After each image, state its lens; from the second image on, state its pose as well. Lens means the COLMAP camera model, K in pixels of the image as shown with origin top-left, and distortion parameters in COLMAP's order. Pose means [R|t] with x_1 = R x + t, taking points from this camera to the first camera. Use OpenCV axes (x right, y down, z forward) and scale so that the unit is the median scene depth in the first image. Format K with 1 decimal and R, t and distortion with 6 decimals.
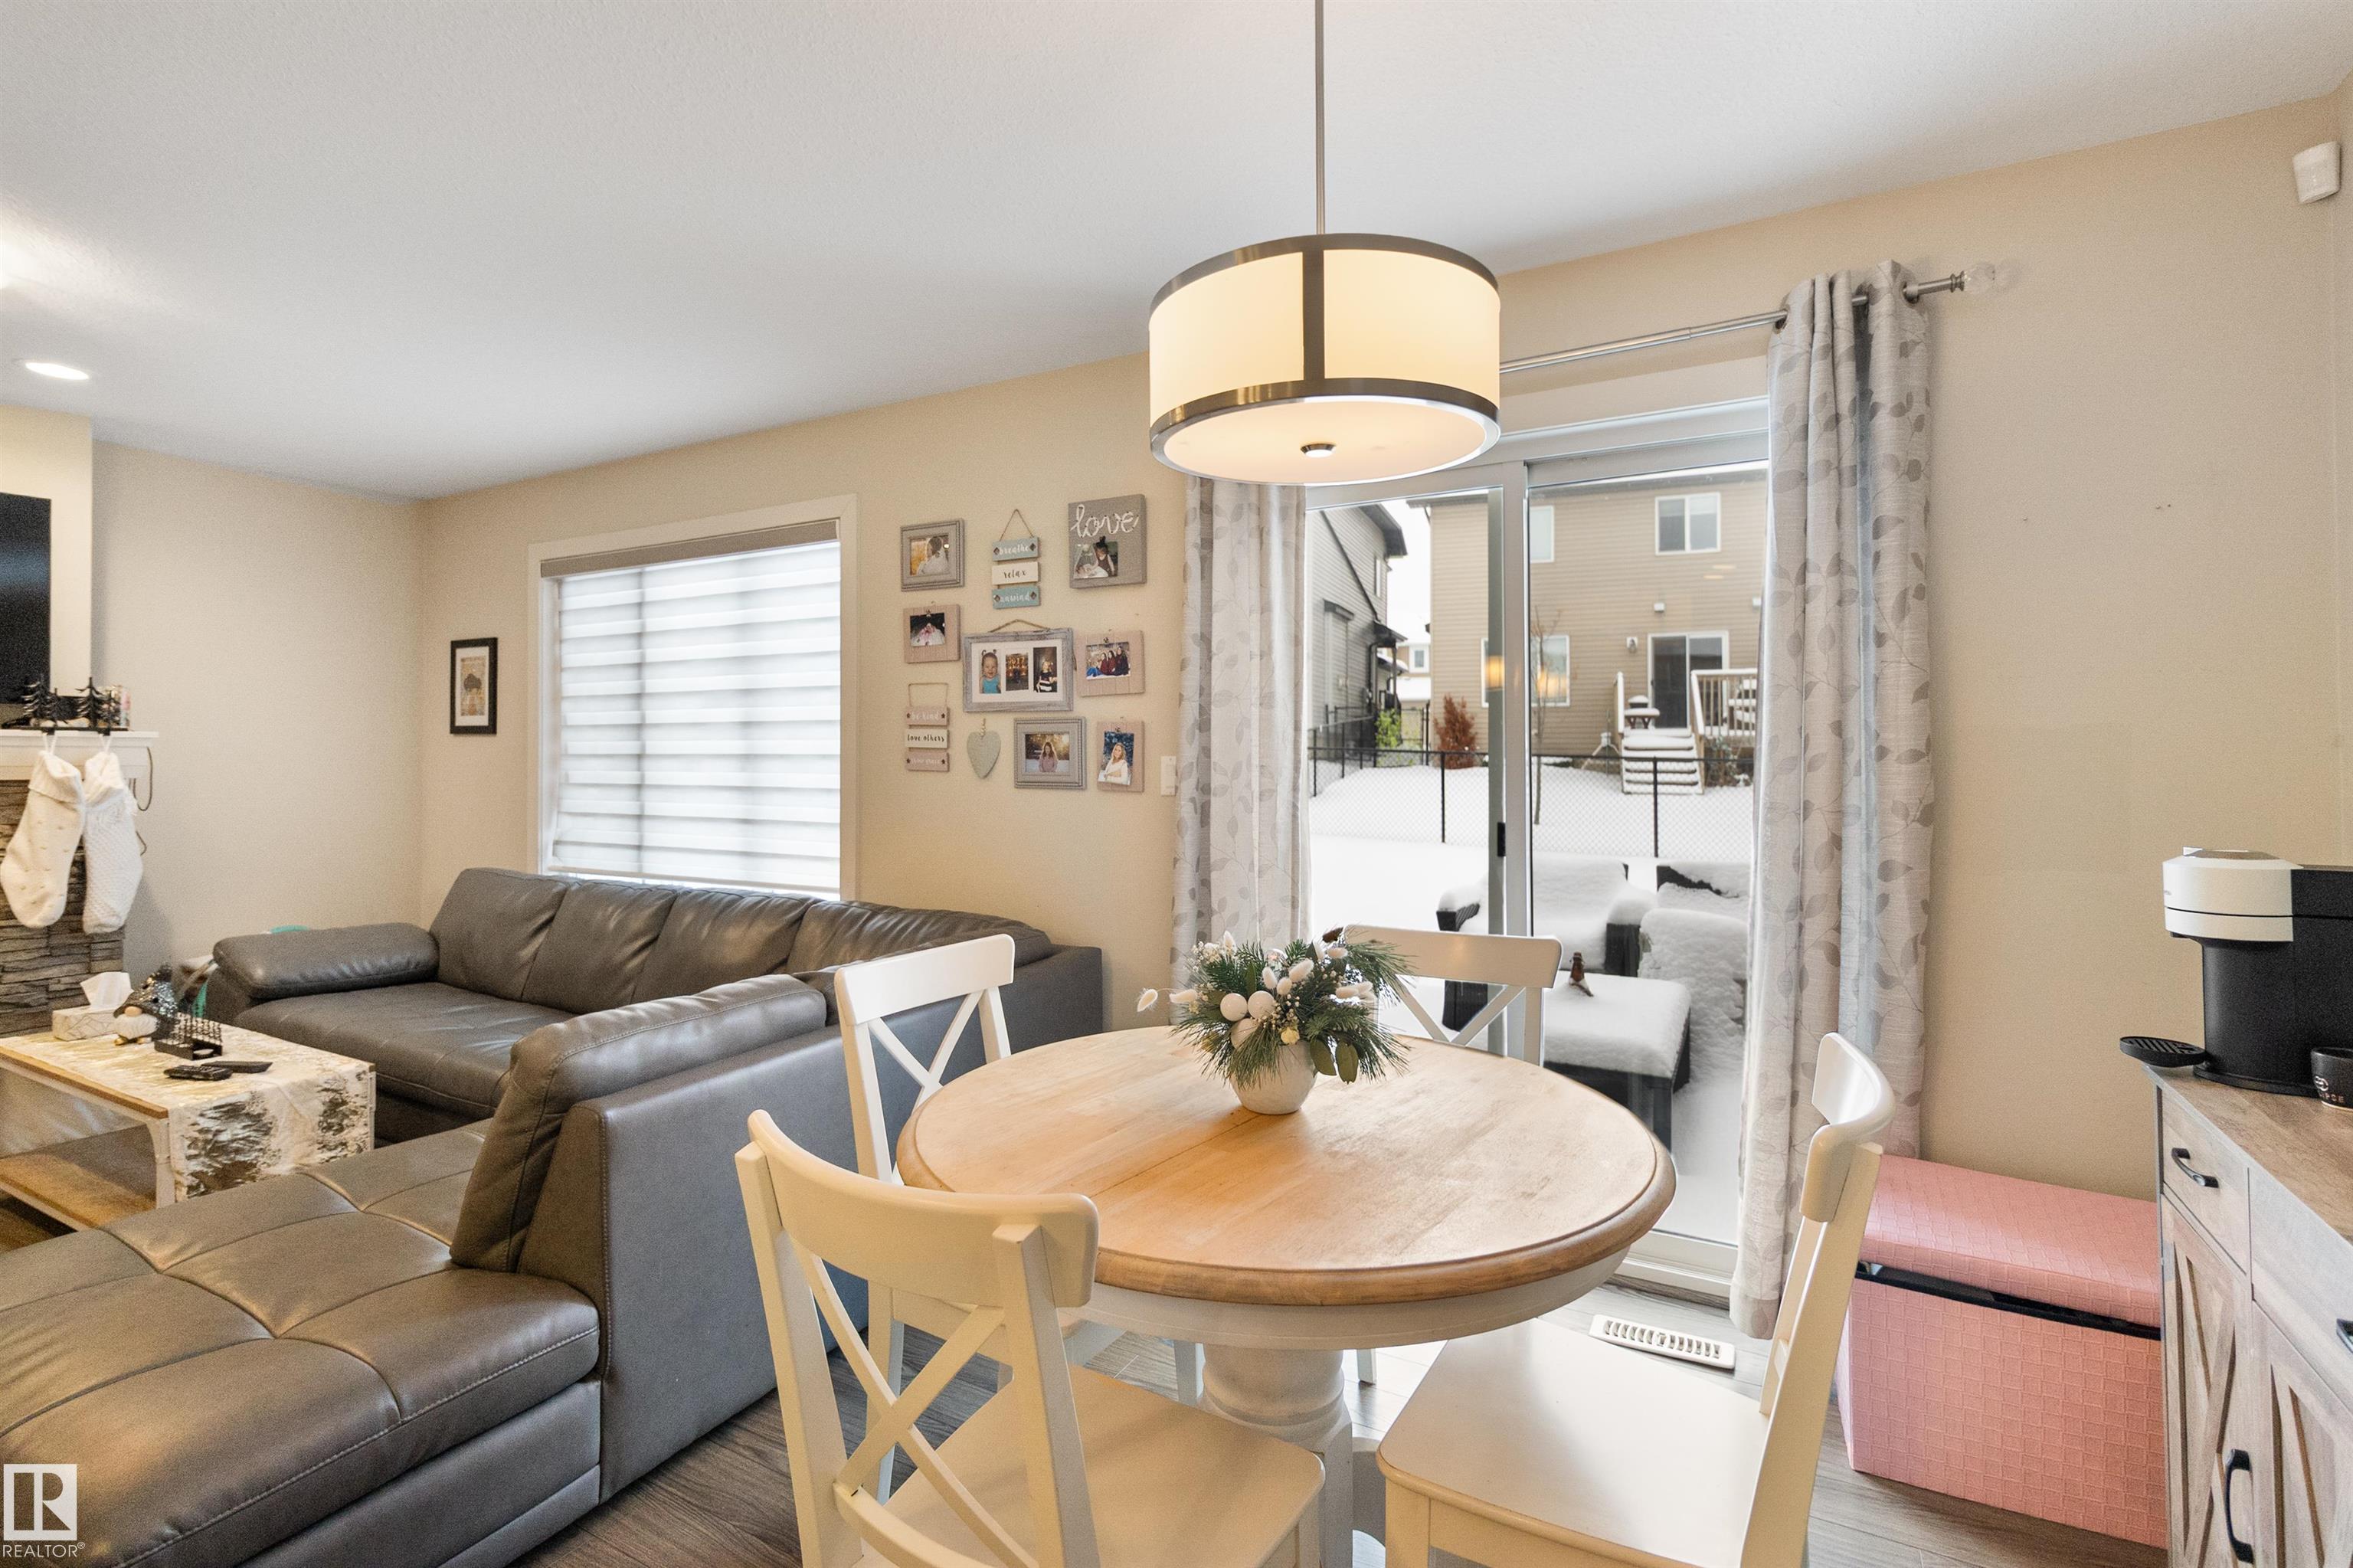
lens RADIAL K [[1092.6, 0, 1180.7], [0, 1092.6, 732.3], [0, 0, 1]] dist [-0.001378, -0.000295]
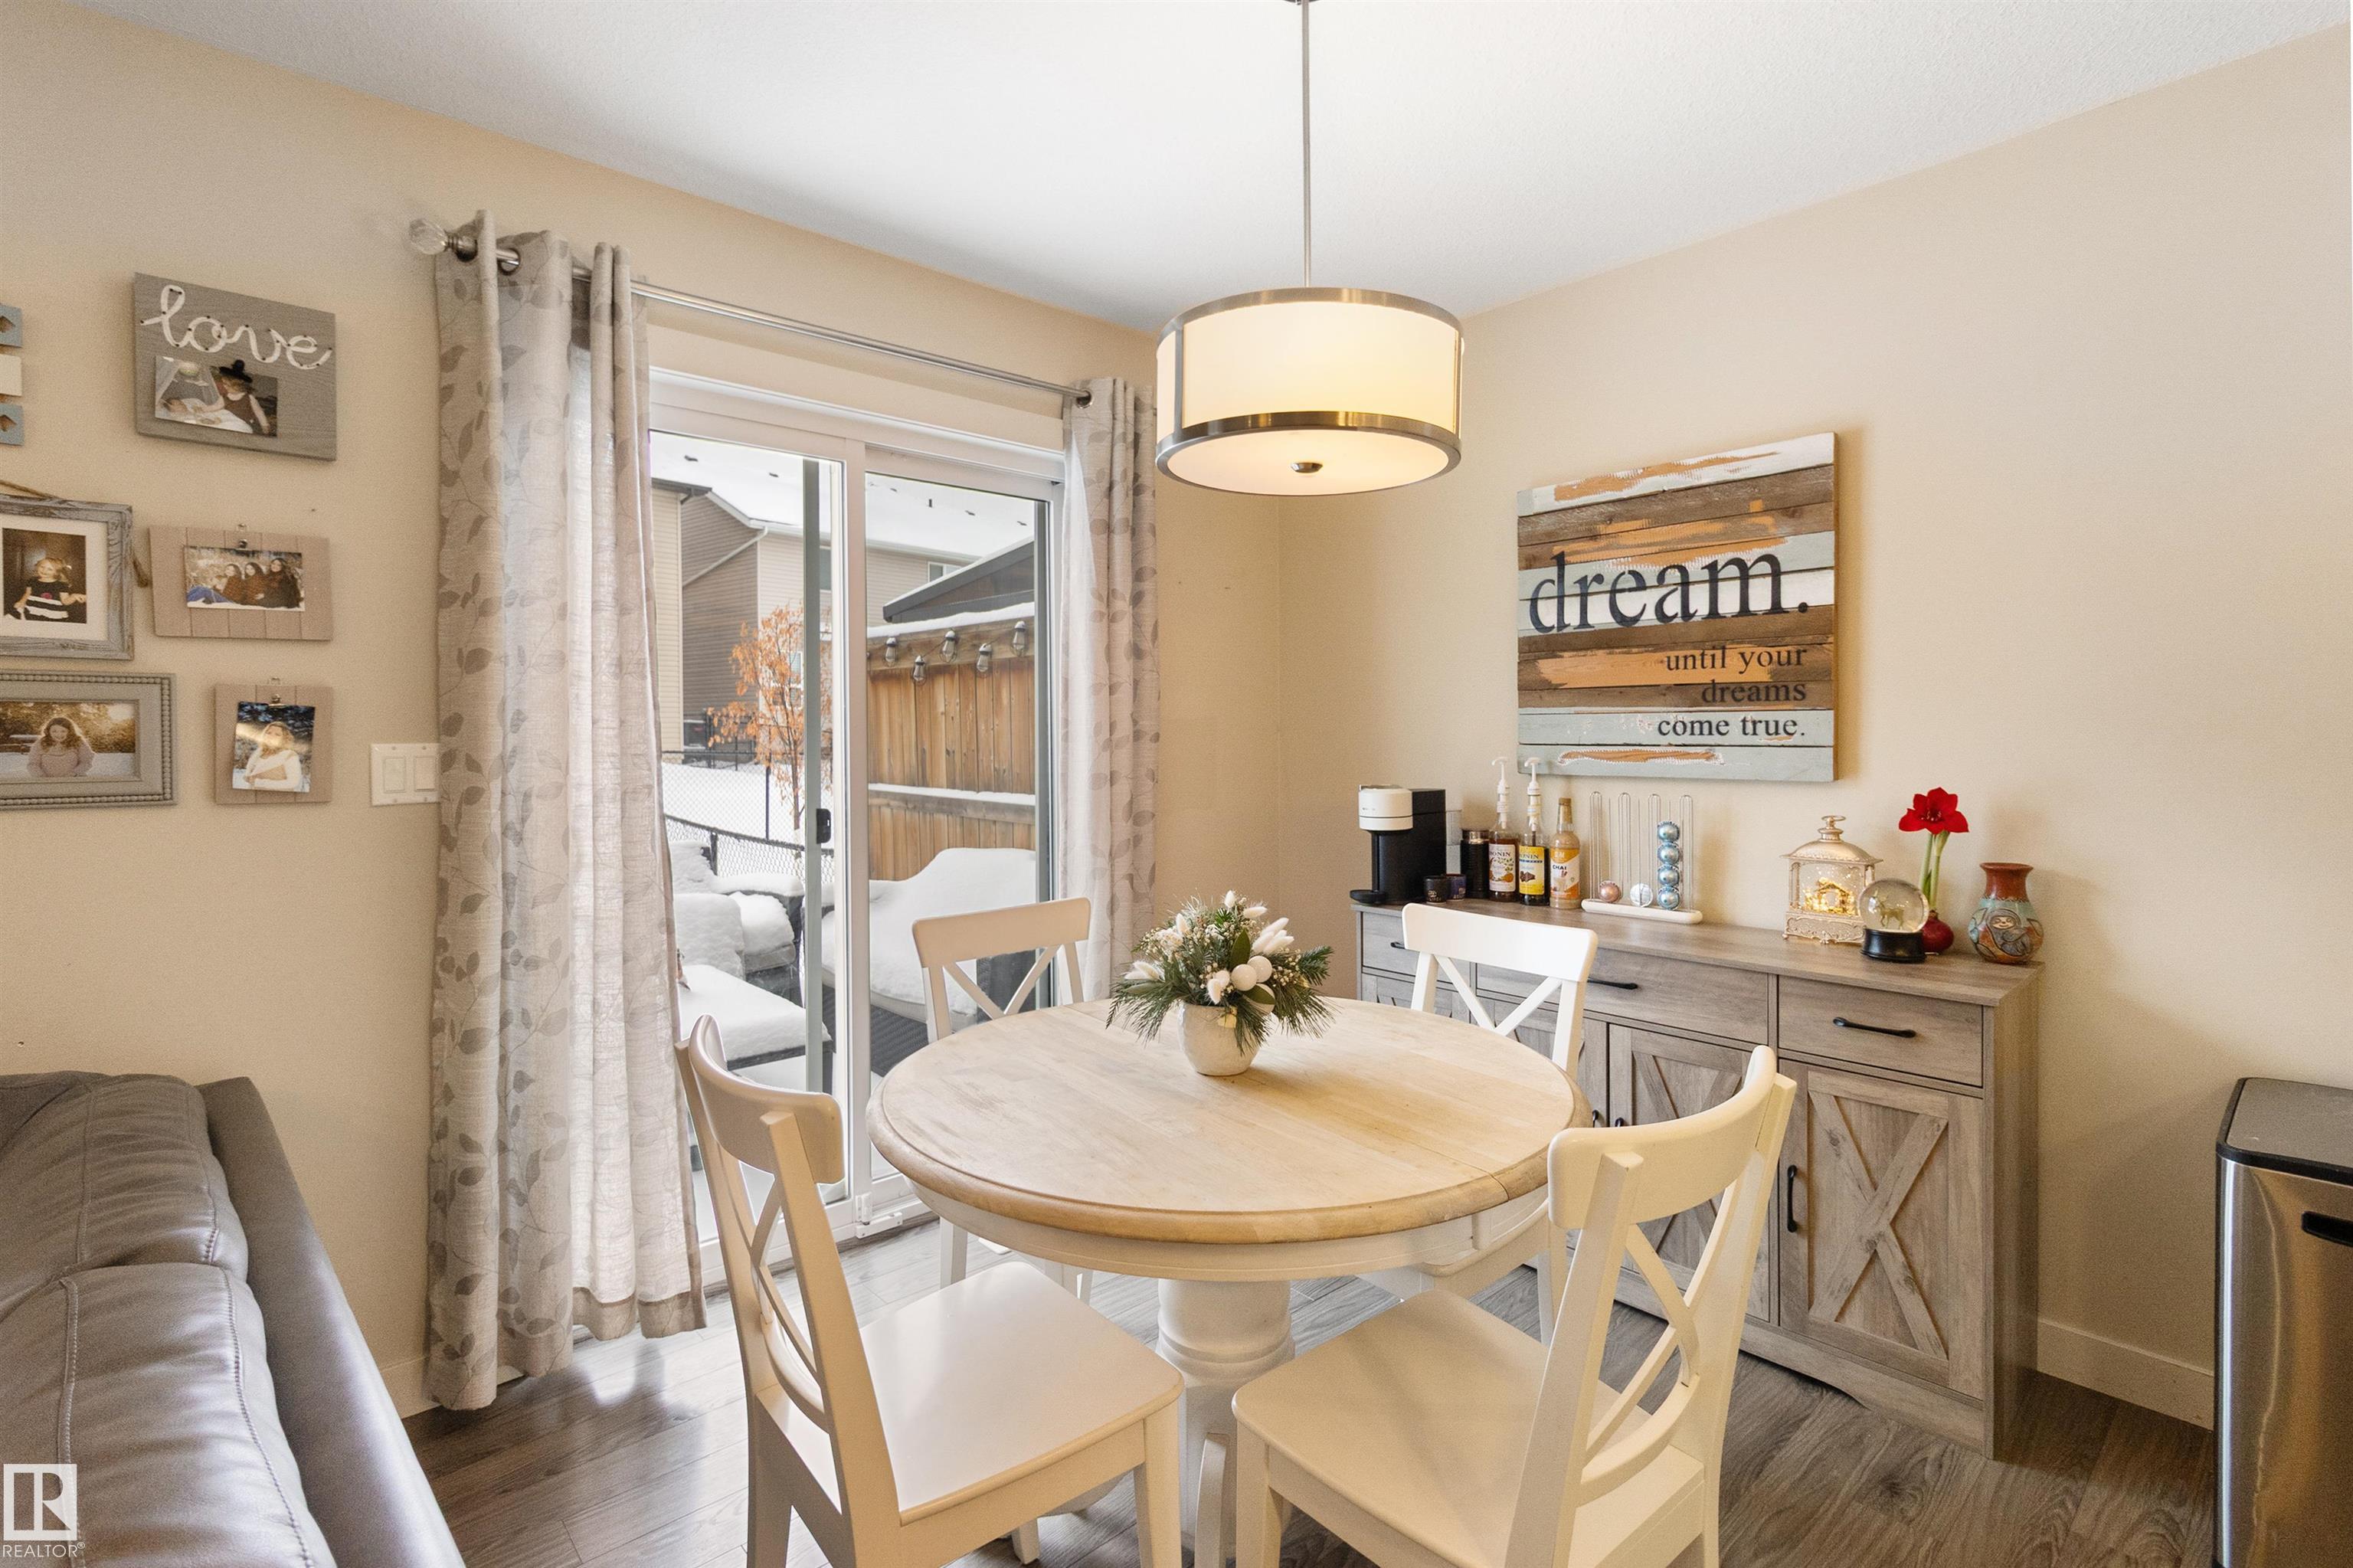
lens RADIAL K [[1082.8, 0, 1181.2], [0, 1082.8, 748.9], [0, 0, 1]] dist [-0.000016, 0.000787]
pose [[0.320633, -0.014152, 0.947098, -0.432878], [-0.014076, 0.999707, 0.019703, 0.005734], [-0.947099, -0.019648, 0.320340, 0.332105]]
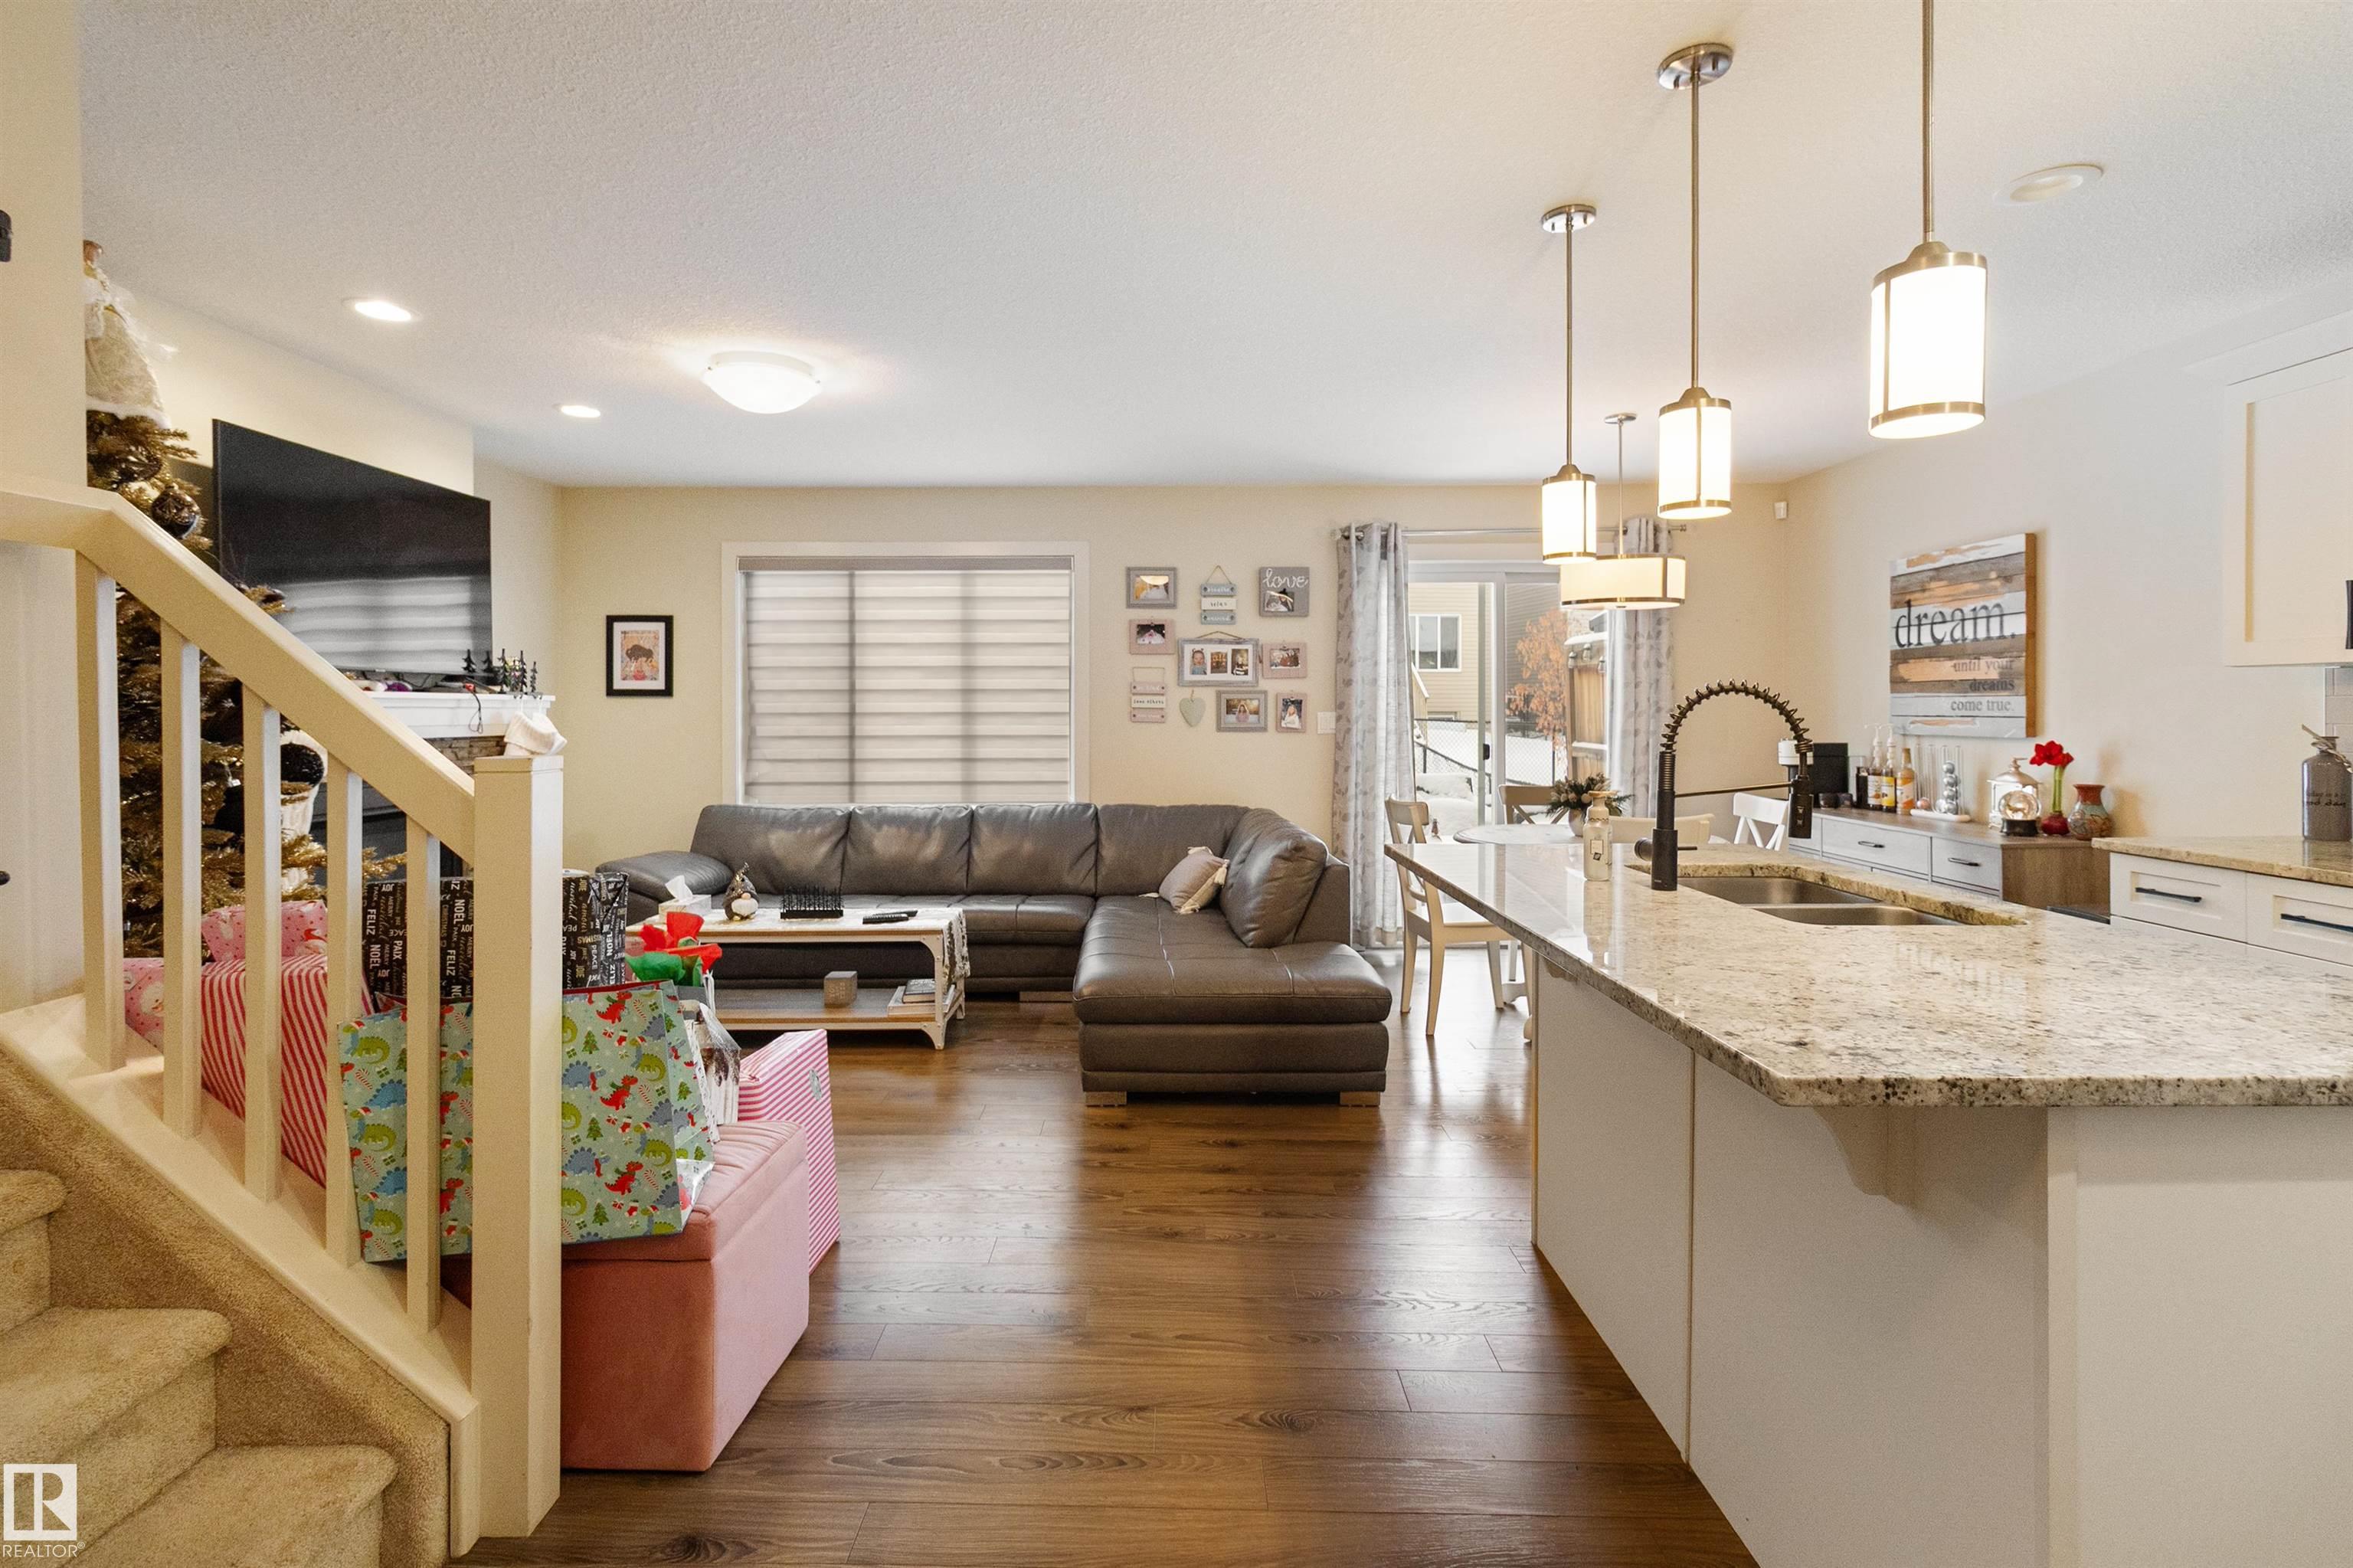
lens RADIAL K [[1093.1, 0, 1170.2], [0, 1093.1, 715.9], [0, 0, 1]] dist [0.000510, 0.000721]
pose [[0.875541, -0.004588, 0.483123, -1.040732], [-0.006699, 0.999744, 0.021634, -0.009278], [-0.483098, -0.022178, 0.875285, -0.442760]]
